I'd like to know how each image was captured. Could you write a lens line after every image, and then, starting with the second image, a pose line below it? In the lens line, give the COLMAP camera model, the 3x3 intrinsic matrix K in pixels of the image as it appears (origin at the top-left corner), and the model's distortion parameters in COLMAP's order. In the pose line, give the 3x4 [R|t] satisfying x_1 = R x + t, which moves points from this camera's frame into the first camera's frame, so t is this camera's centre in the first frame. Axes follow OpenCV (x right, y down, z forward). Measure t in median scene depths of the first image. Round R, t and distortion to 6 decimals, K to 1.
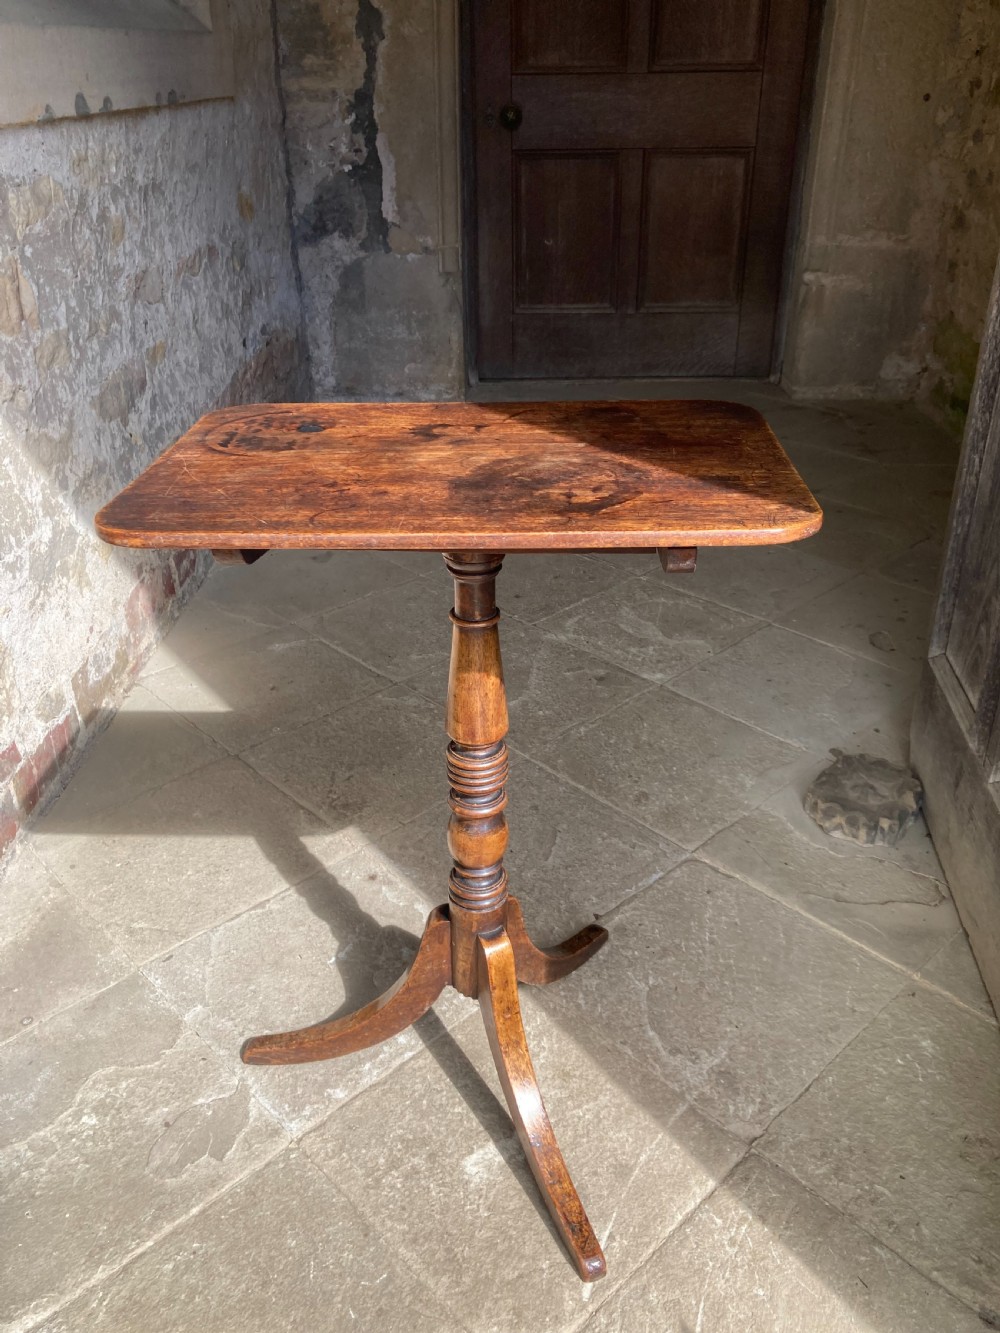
lens RADIAL K [[1082.4, 0, 510.5], [0, 1082.4, 653.3], [0, 0, 1]] dist [-0.006242, 0.030654]
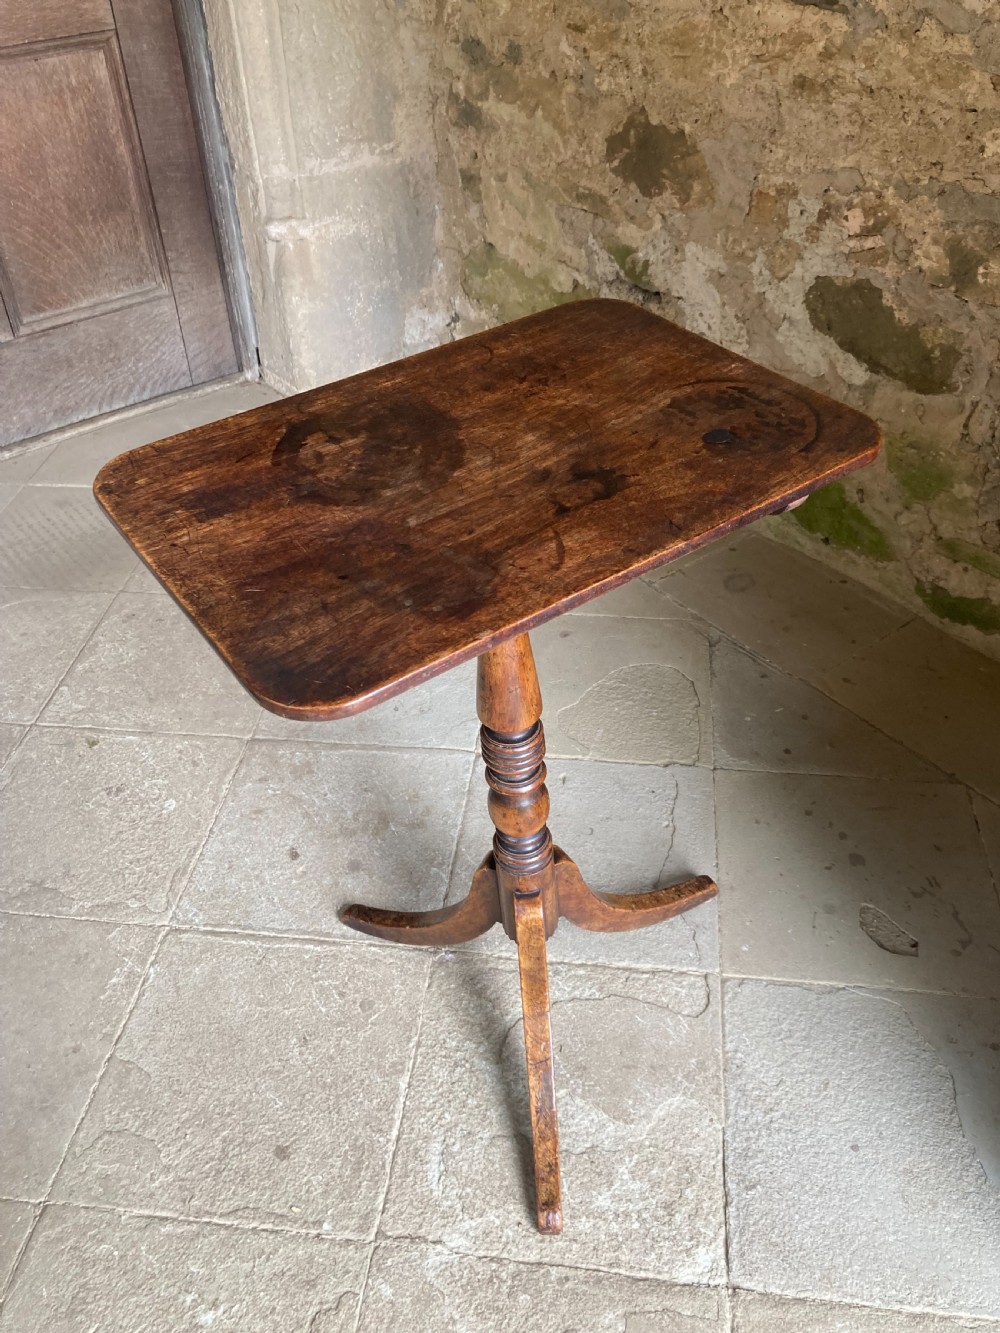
lens RADIAL K [[1091.3, 0, 501.9], [0, 1091.3, 660.5], [0, 0, 1]] dist [-0.006158, 0.019389]
pose [[0.776924, -0.410870, 0.477048, -0.079530], [0.325522, 0.910715, 0.254231, -0.468204], [-0.538911, -0.042228, 0.841304, 0.723641]]
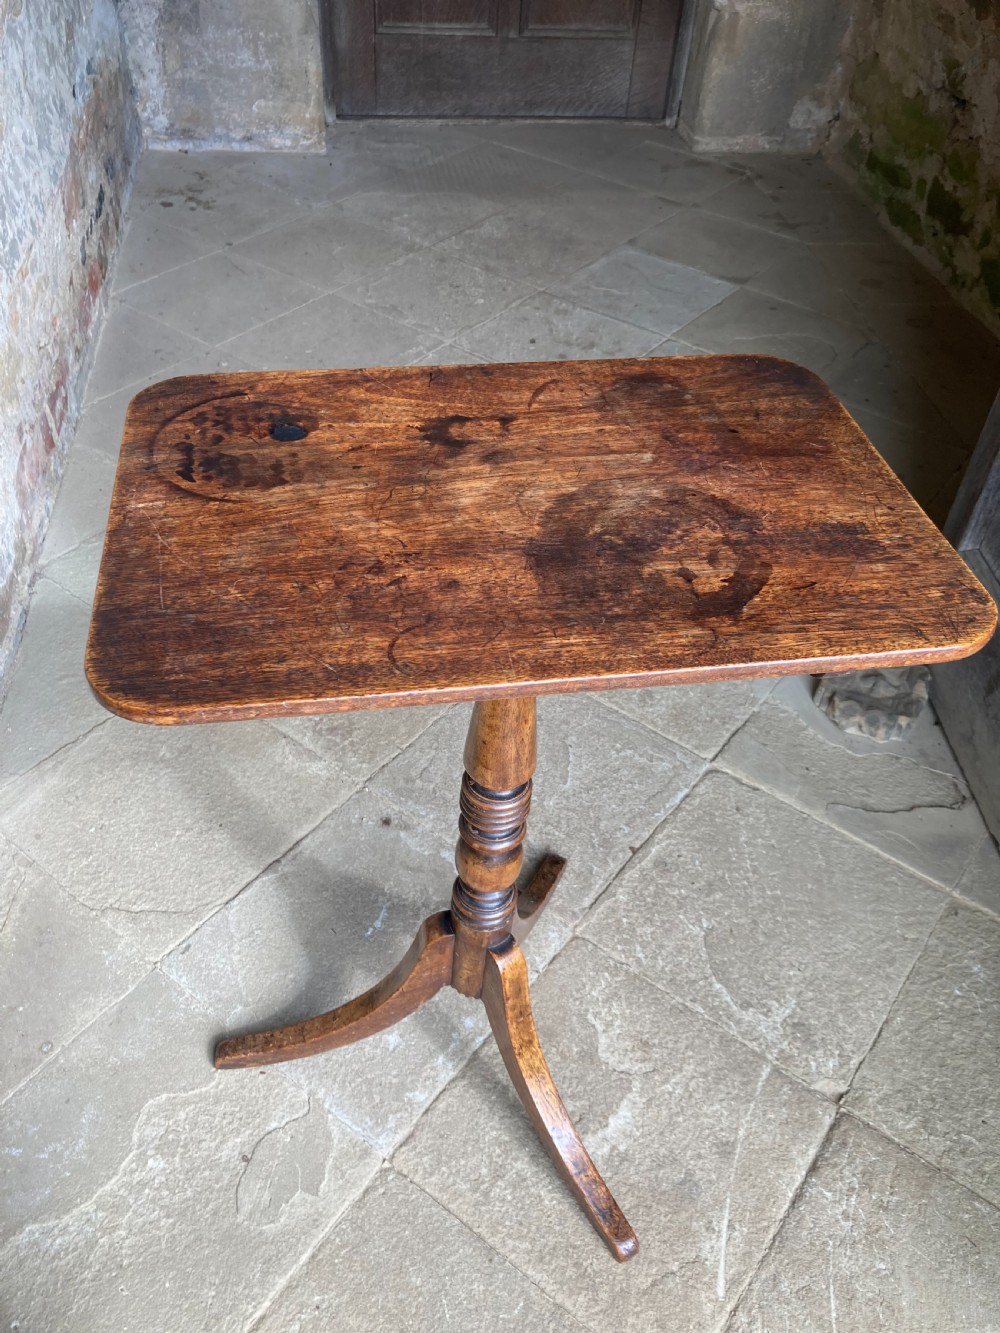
lens RADIAL K [[1085.6, 0, 492.7], [0, 1085.6, 655.0], [0, 0, 1]] dist [0.000161, 0.016846]
pose [[0.985851, -0.062791, 0.155417, -0.149580], [0.020252, 0.965013, 0.261419, -0.145684], [-0.166395, -0.254573, 0.952631, 0.124938]]
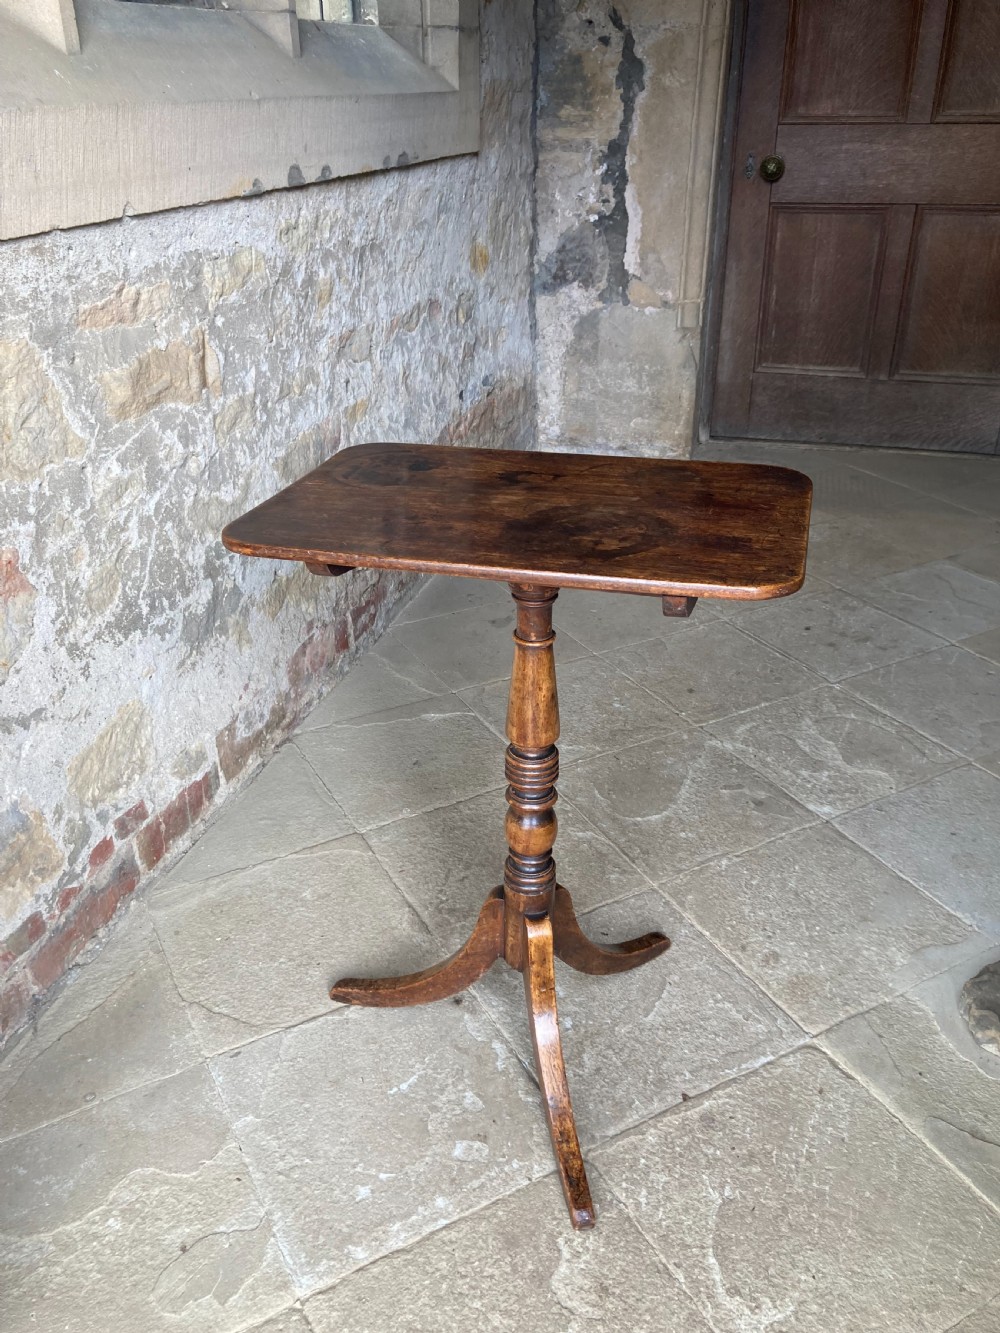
lens RADIAL K [[1083.8, 0, 512.6], [0, 1083.8, 662.4], [0, 0, 1]] dist [-0.002868, 0.024734]
pose [[0.968353, 0.119771, -0.218970, 0.078757], [-0.121899, 0.992535, 0.003814, -0.083512], [0.217792, 0.022999, 0.975724, 0.067302]]
